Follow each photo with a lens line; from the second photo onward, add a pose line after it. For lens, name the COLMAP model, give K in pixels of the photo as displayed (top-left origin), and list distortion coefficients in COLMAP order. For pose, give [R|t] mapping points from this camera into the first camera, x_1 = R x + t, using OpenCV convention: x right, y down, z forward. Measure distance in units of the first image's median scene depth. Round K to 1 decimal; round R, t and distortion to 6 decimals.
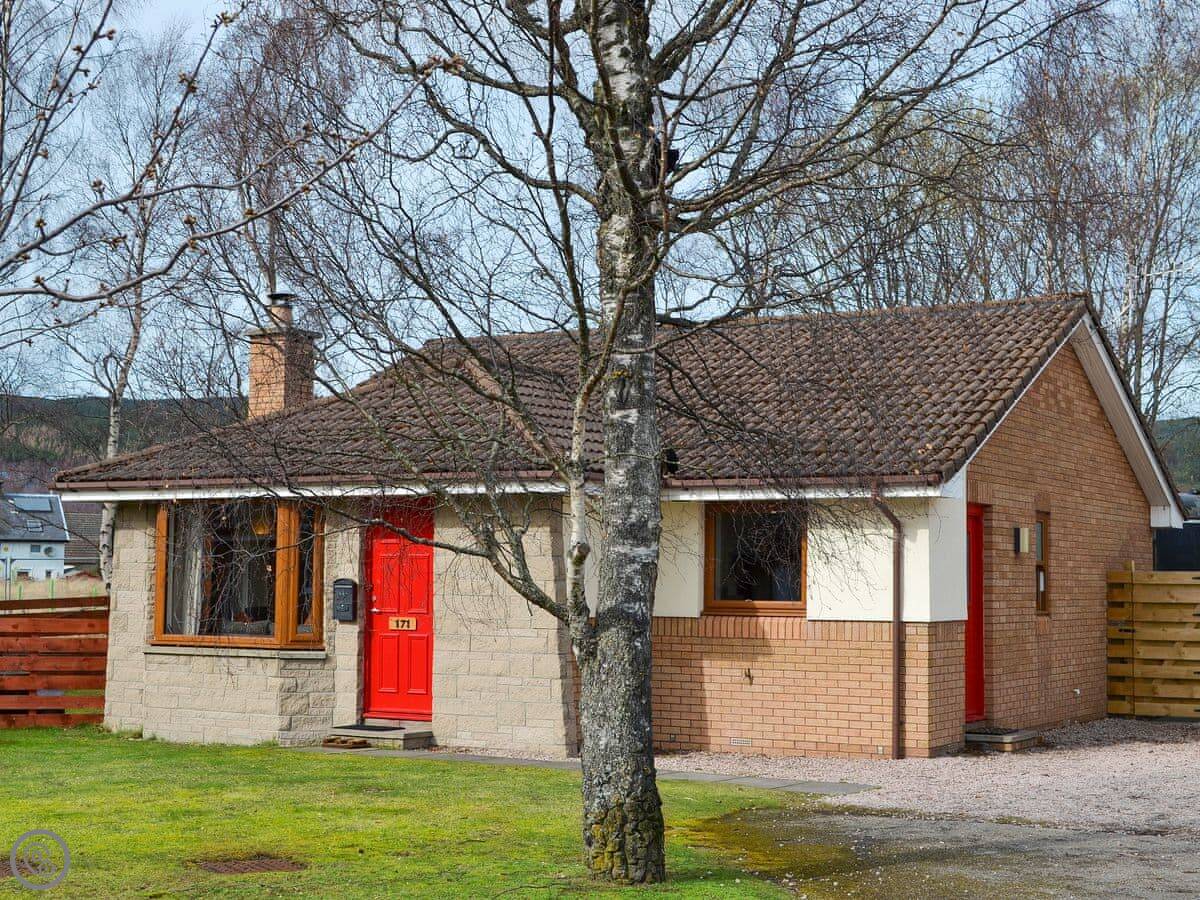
lens RADIAL K [[1110.7, 0, 602.2], [0, 1110.7, 444.5], [0, 0, 1]] dist [-0.000964, -0.007877]
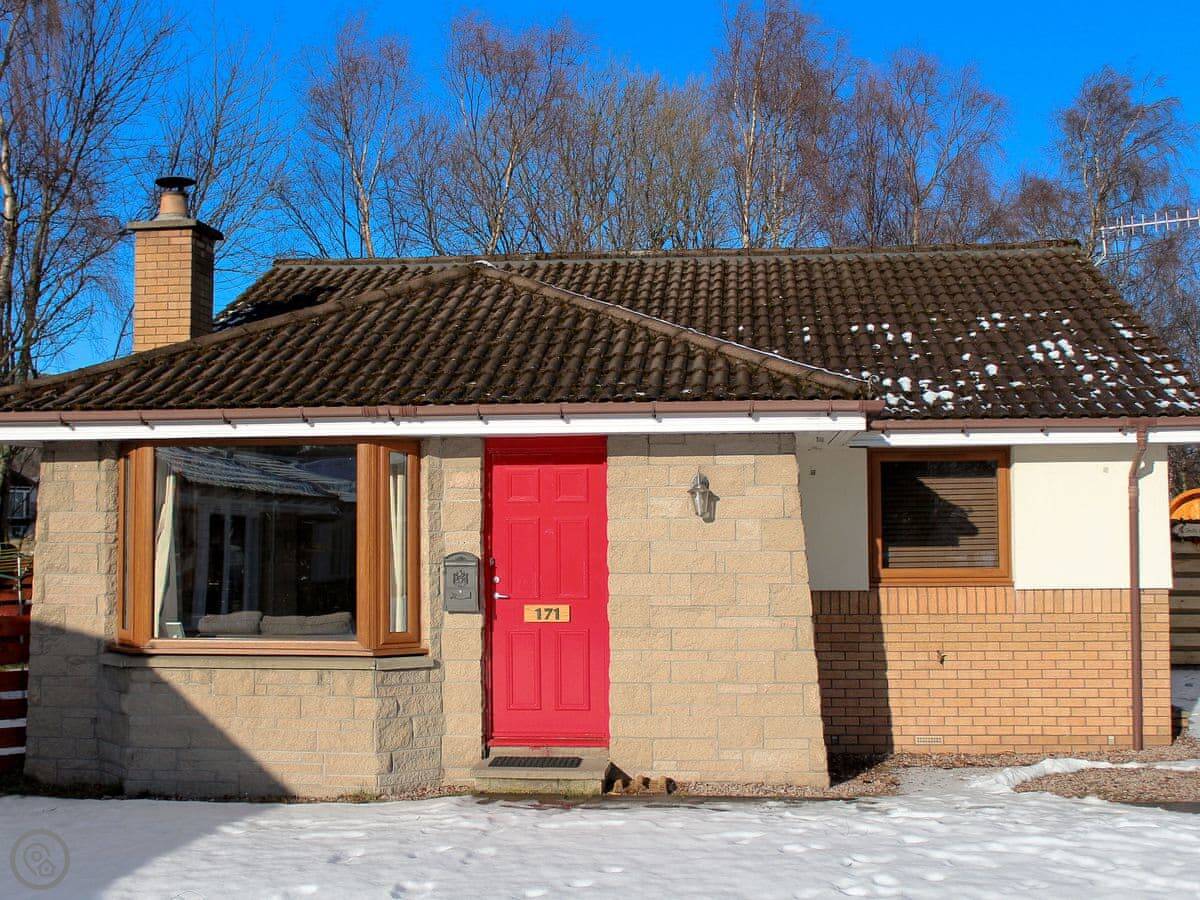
lens RADIAL K [[1110.7, 0, 602.2], [0, 1110.7, 444.5], [0, 0, 1]] dist [-0.000964, -0.007877]
pose [[0.957313, 0.004462, 0.289018, -0.356315], [-0.017504, 0.998941, 0.042556, 0.020330], [-0.288522, -0.045799, 0.956377, 0.306589]]
